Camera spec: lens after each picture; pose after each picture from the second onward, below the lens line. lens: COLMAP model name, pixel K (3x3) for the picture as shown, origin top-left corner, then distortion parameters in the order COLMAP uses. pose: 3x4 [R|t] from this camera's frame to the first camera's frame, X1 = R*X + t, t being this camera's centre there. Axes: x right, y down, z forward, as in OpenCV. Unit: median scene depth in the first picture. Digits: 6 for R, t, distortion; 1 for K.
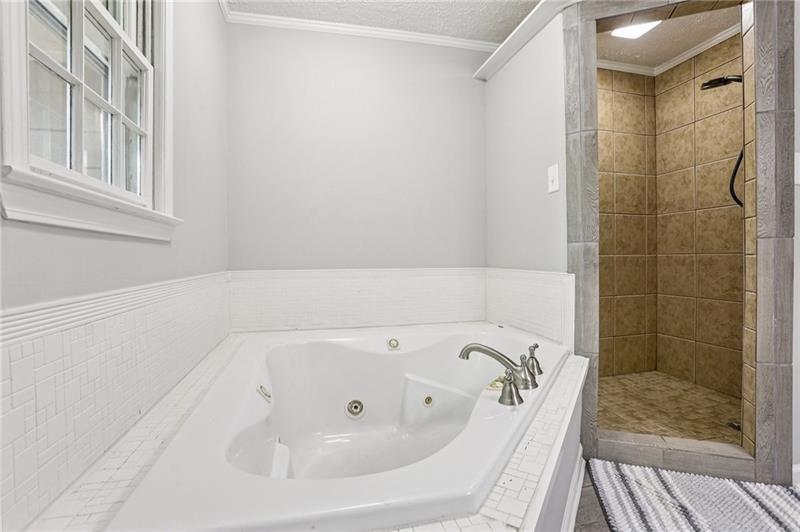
lens RADIAL K [[373.8, 0, 397.9], [0, 373.8, 261.6], [0, 0, 1]] dist [-0.028459, 0.013755]
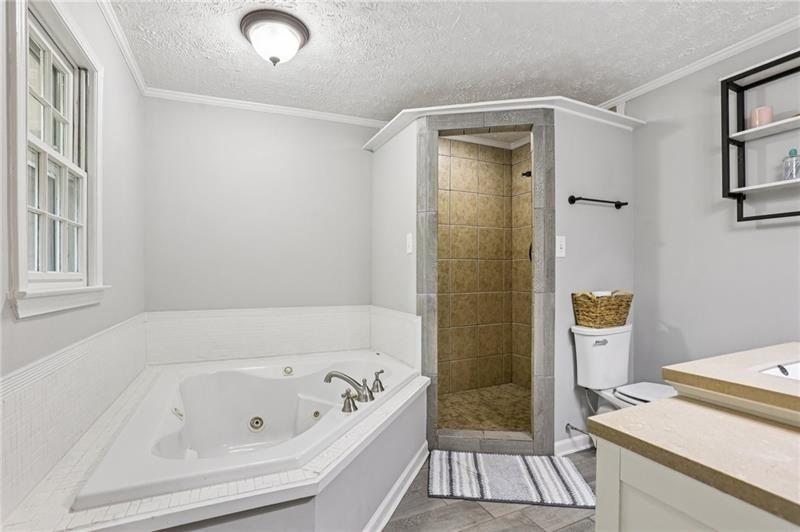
lens RADIAL K [[373.8, 0, 388.8], [0, 373.8, 283.4], [0, 0, 1]] dist [-0.028459, 0.013755]
pose [[0.985604, 0.001112, 0.169066, 0.122309], [-0.002526, 0.999964, 0.008148, -0.096403], [-0.169051, -0.008458, 0.985571, -0.328670]]
